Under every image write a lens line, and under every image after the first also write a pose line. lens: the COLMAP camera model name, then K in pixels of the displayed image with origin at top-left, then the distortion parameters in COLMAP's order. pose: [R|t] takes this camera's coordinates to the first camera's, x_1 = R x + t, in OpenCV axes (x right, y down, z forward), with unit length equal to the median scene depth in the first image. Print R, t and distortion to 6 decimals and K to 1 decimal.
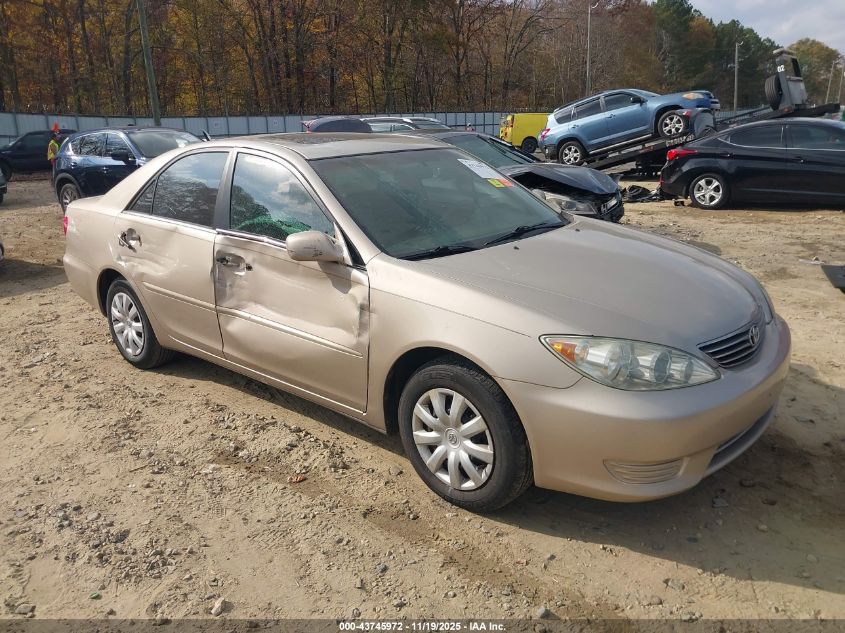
lens RADIAL K [[667.9, 0, 422.5], [0, 667.9, 316.5], [0, 0, 1]] dist [0.002197, -0.016629]
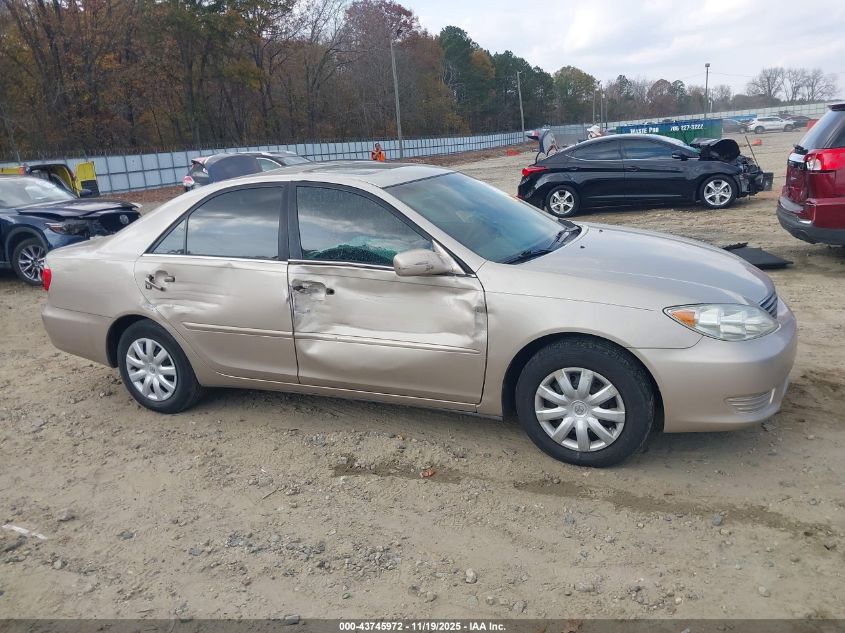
lens RADIAL K [[667.9, 0, 422.5], [0, 667.9, 316.5], [0, 0, 1]] dist [0.002197, -0.016629]
pose [[0.956090, -0.115722, 0.269258, -0.399155], [0.126828, 0.991630, -0.024161, 0.010078], [-0.264209, 0.057250, 0.962765, -0.059077]]
